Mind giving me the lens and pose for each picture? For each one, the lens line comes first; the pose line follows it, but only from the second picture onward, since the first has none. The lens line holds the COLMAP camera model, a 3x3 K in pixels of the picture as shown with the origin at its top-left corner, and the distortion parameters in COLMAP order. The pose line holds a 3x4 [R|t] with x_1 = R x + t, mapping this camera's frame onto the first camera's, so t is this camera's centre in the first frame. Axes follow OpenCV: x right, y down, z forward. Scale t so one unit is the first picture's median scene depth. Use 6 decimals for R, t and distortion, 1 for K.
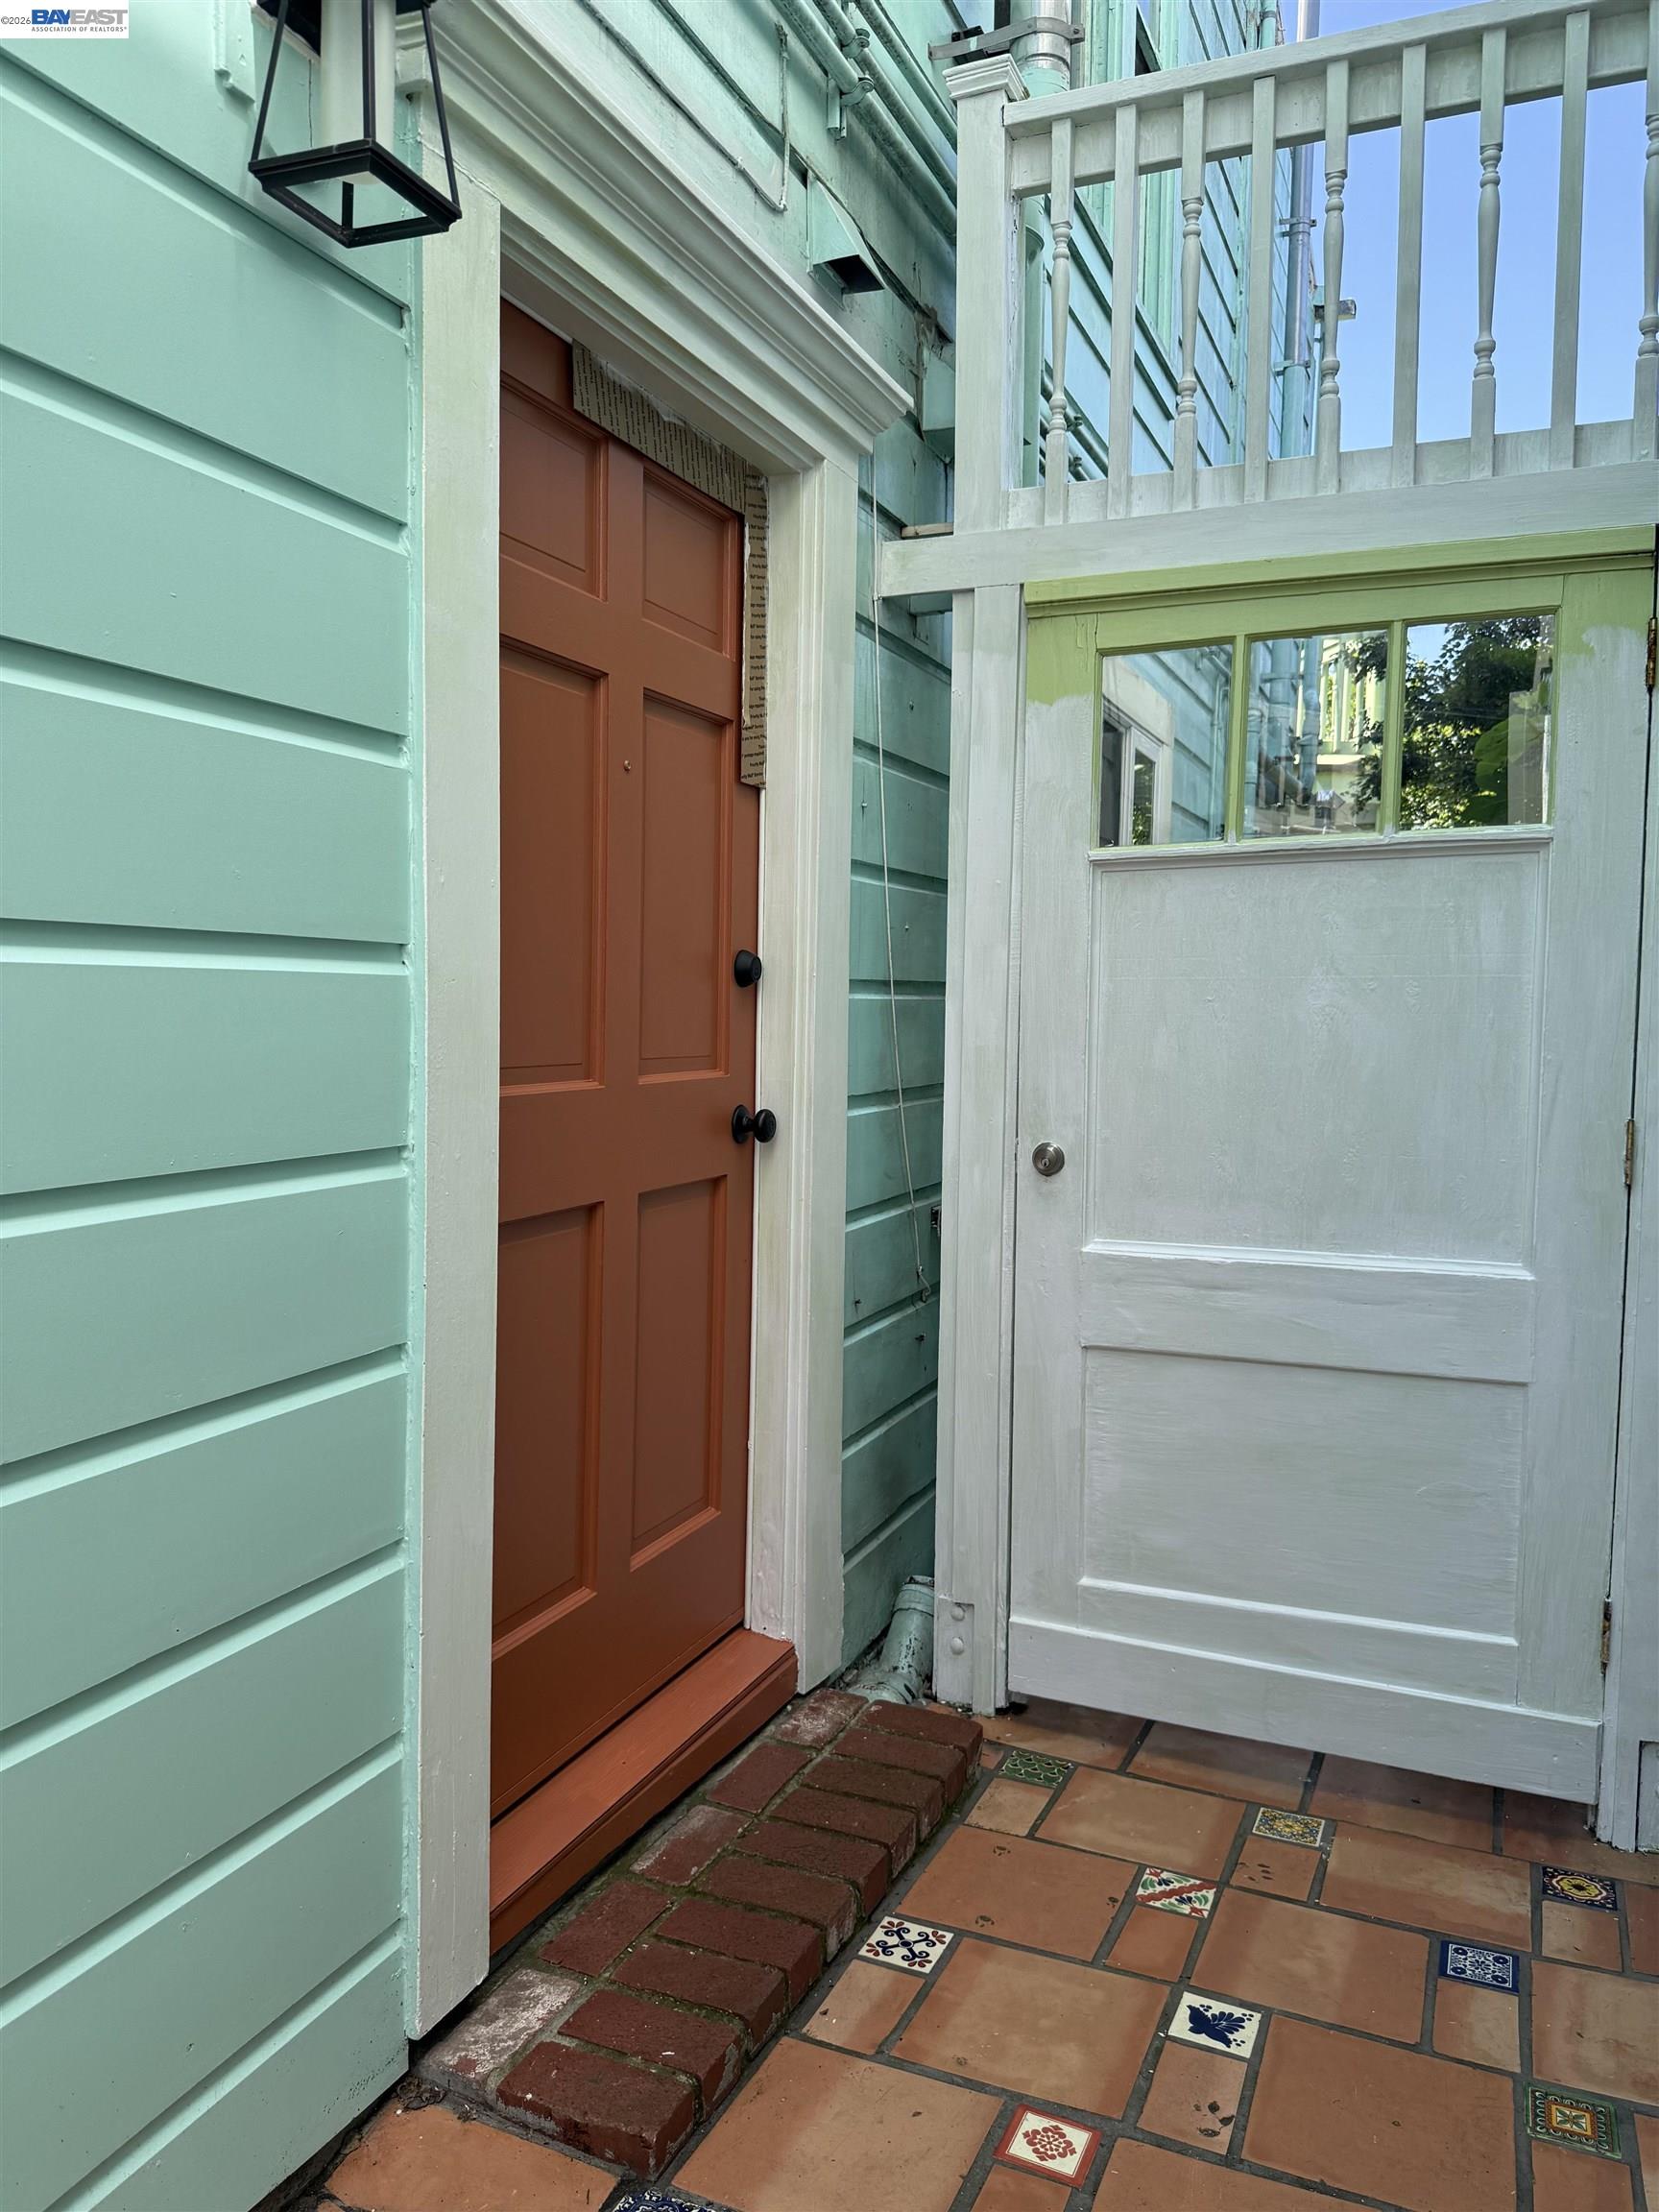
lens RADIAL K [[1568.1, 0, 827.7], [0, 1568.1, 1106.1], [0, 0, 1]] dist [0.014139, -0.025520]
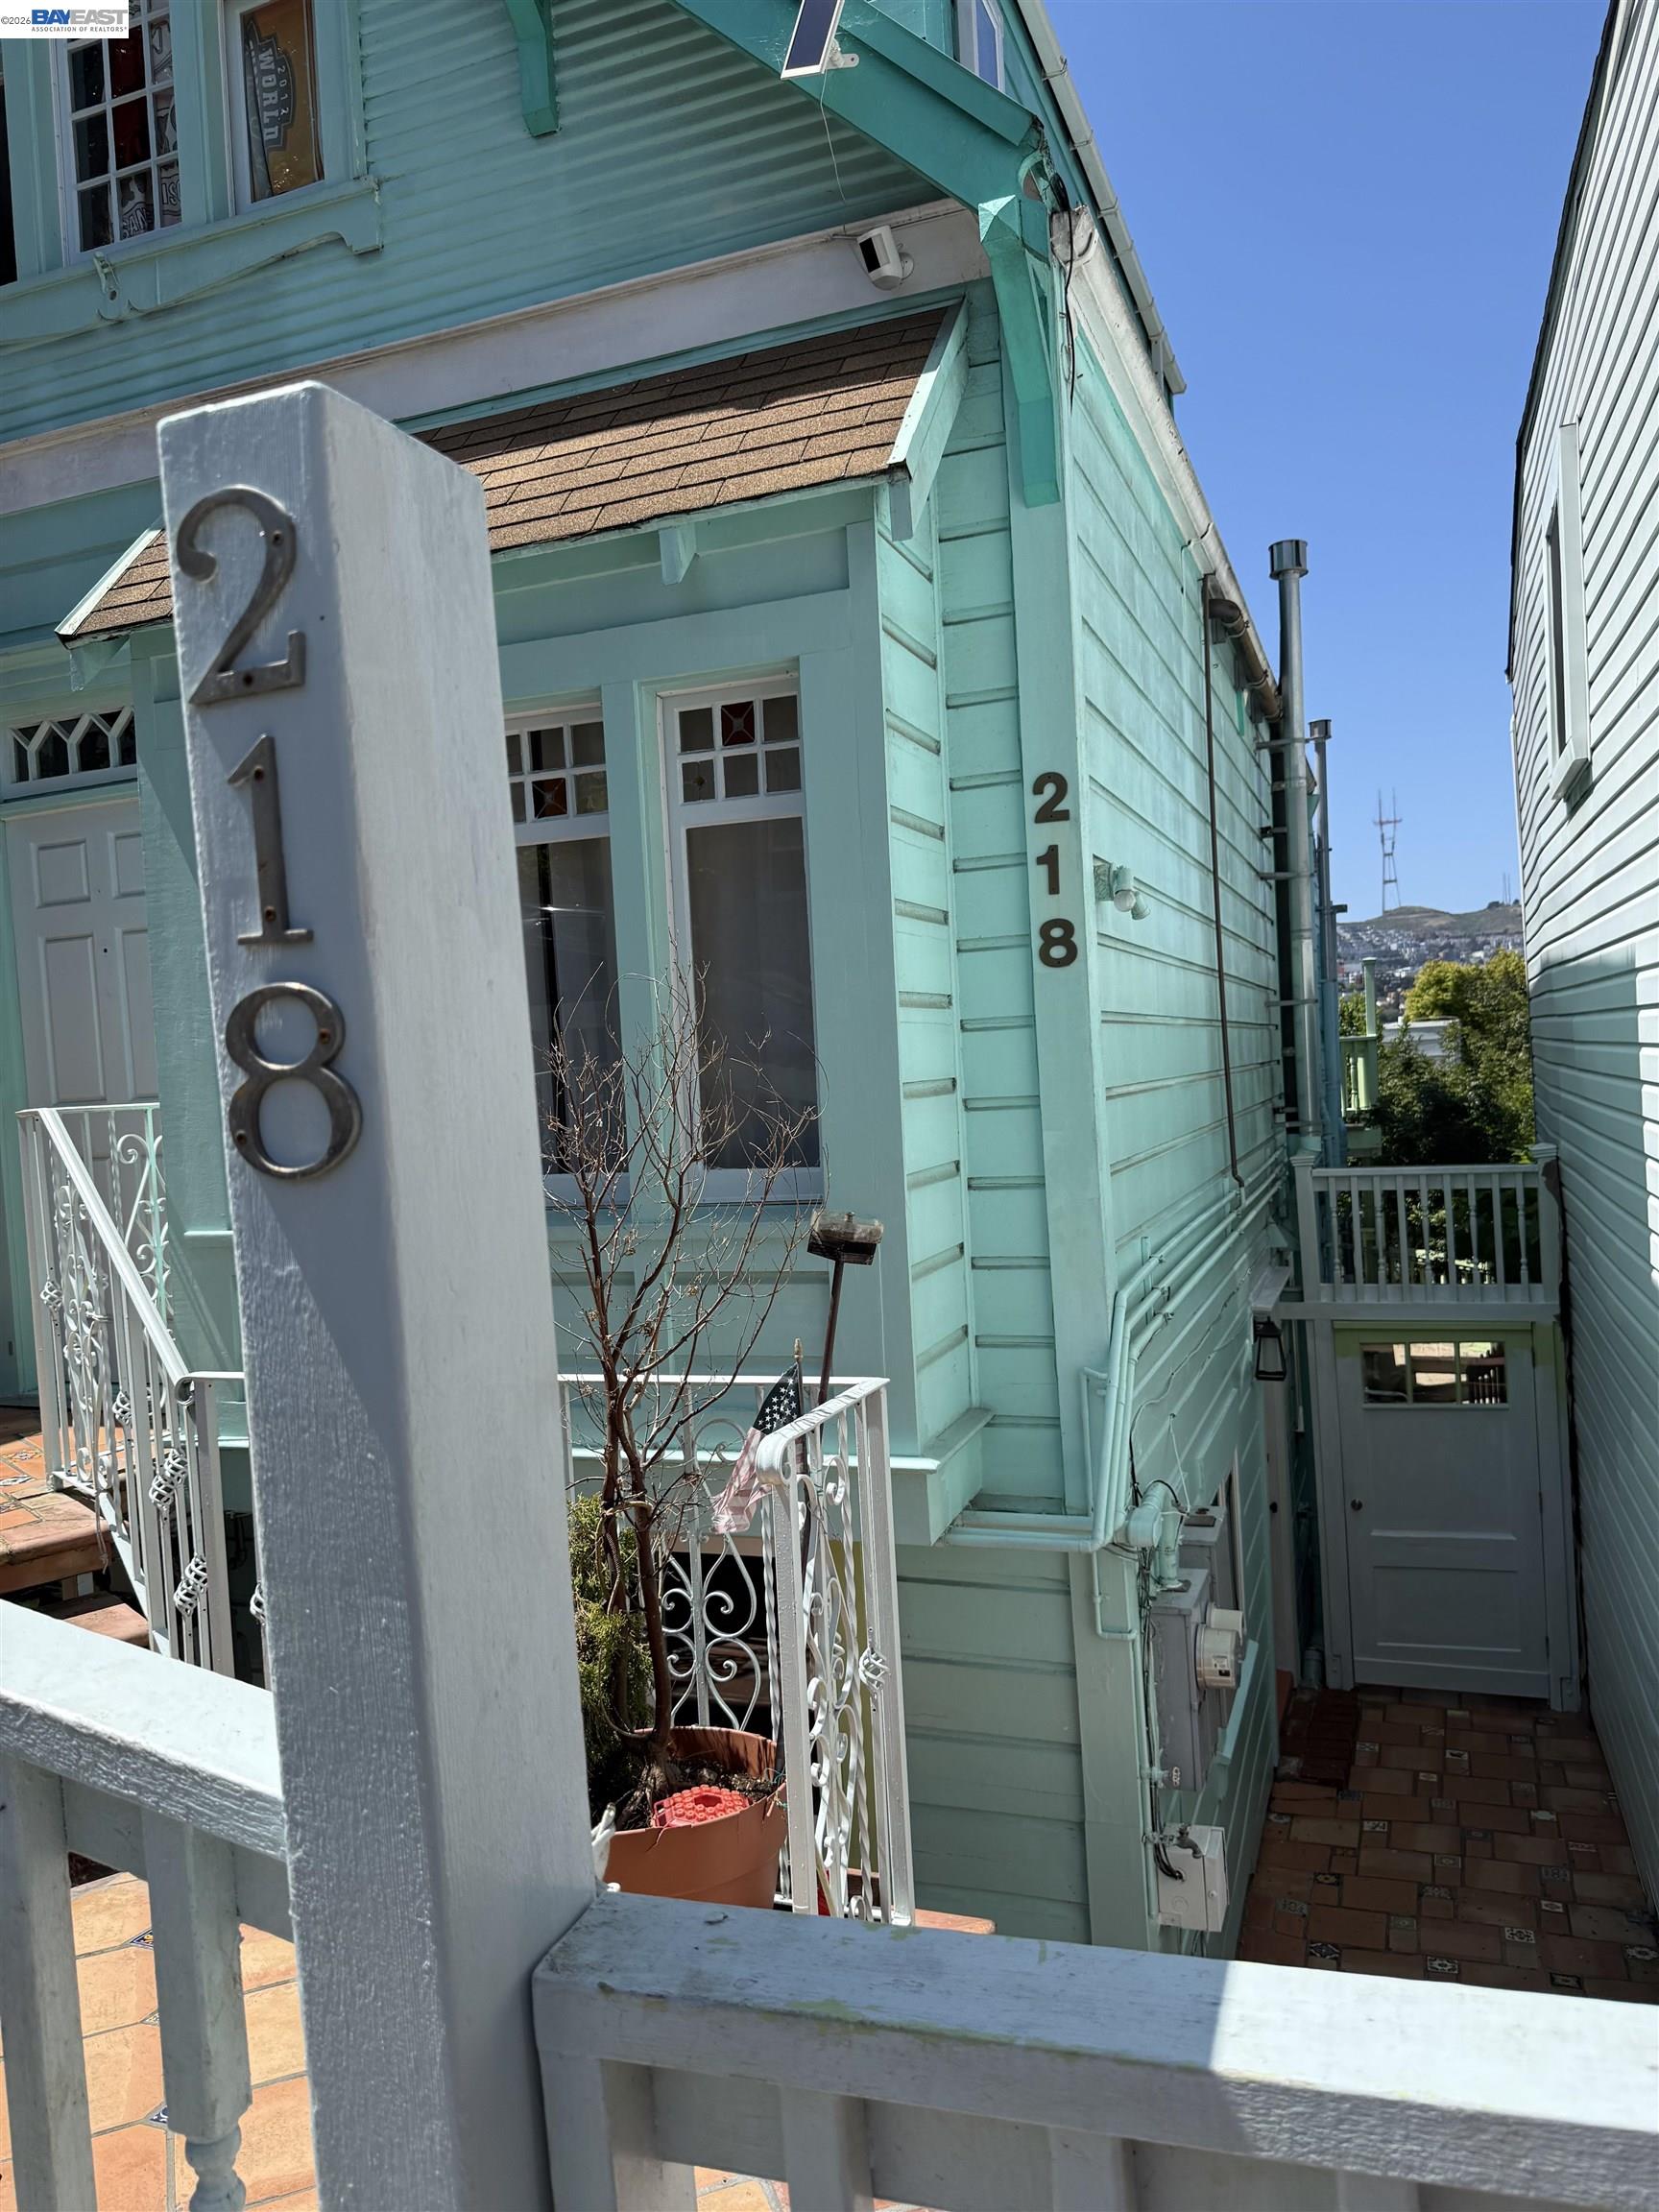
lens RADIAL K [[1568.1, 0, 826.4], [0, 1568.1, 1105.9], [0, 0, 1]] dist [0.014139, -0.025520]
pose [[0.996389, -0.071214, 0.046234, -1.079402], [0.073827, 0.995611, -0.057518, -0.711083], [-0.041935, 0.060724, 0.997273, -2.288372]]
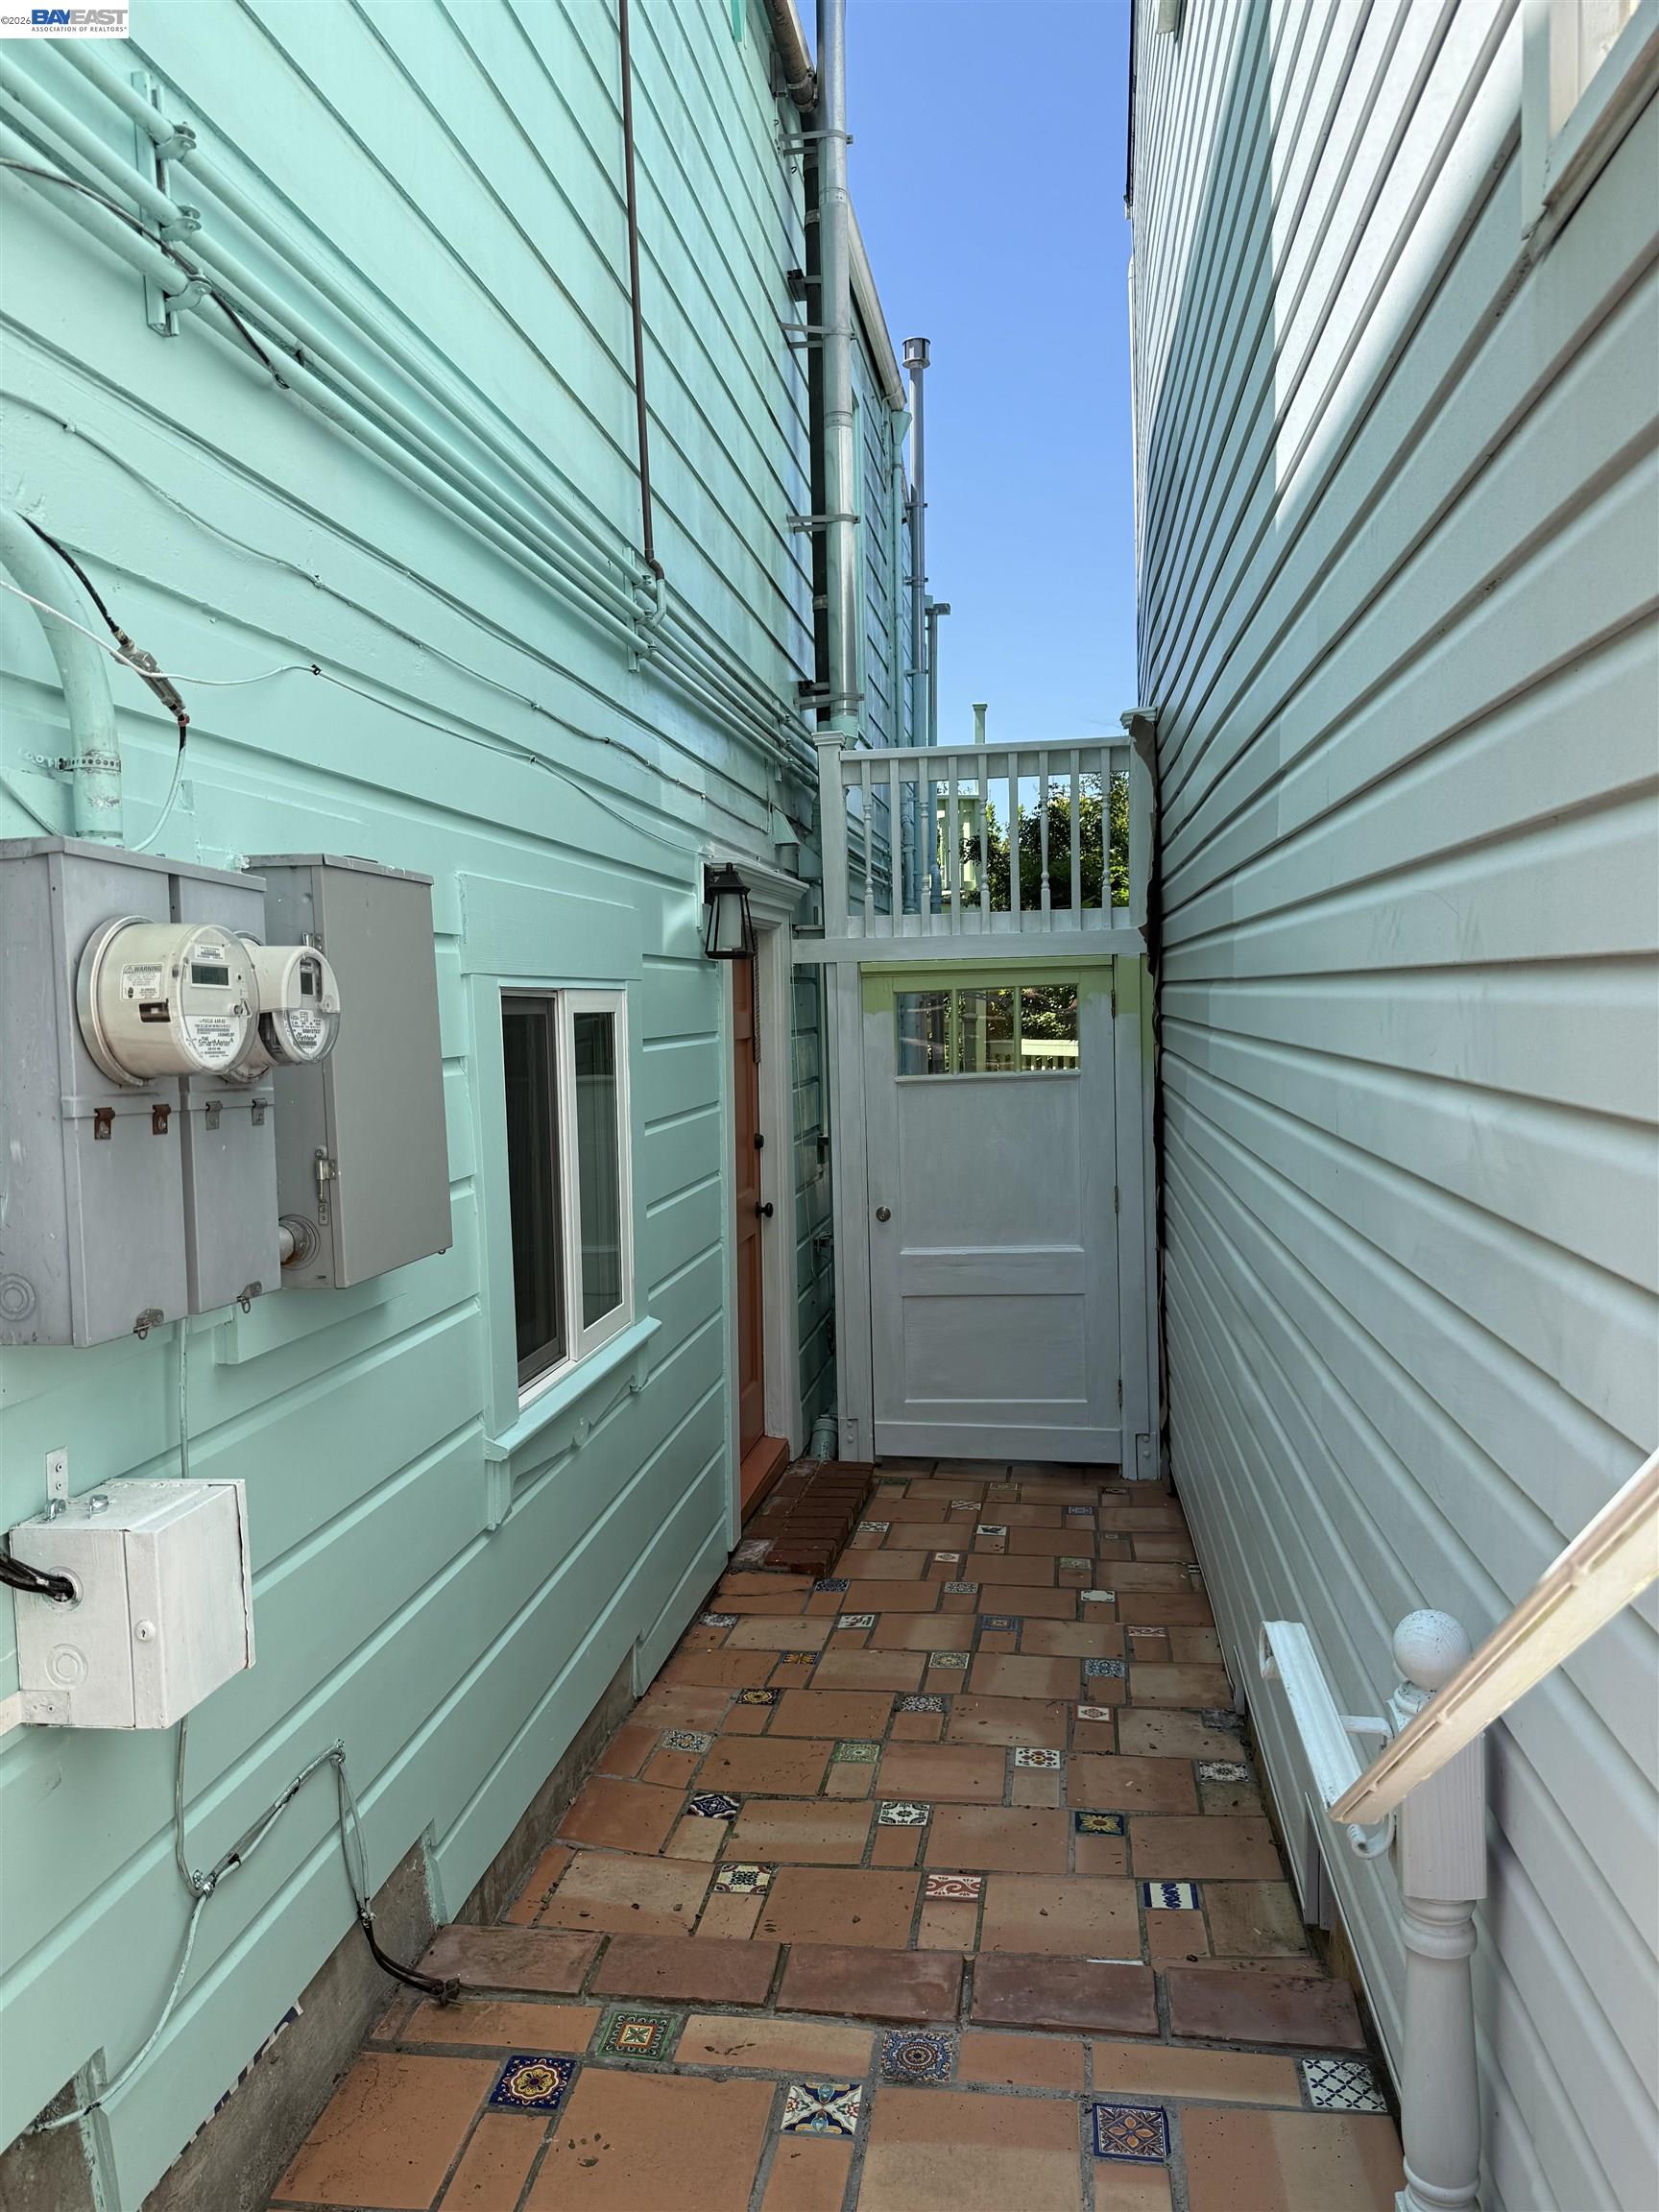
lens RADIAL K [[1568.1, 0, 813.7], [0, 1568.1, 1104.0], [0, 0, 1]] dist [0.014139, -0.025520]
pose [[0.968024, -0.056670, 0.244373, -0.540902], [0.058000, 0.998315, 0.001755, -0.145478], [-0.244061, 0.012475, 0.969680, -1.263944]]
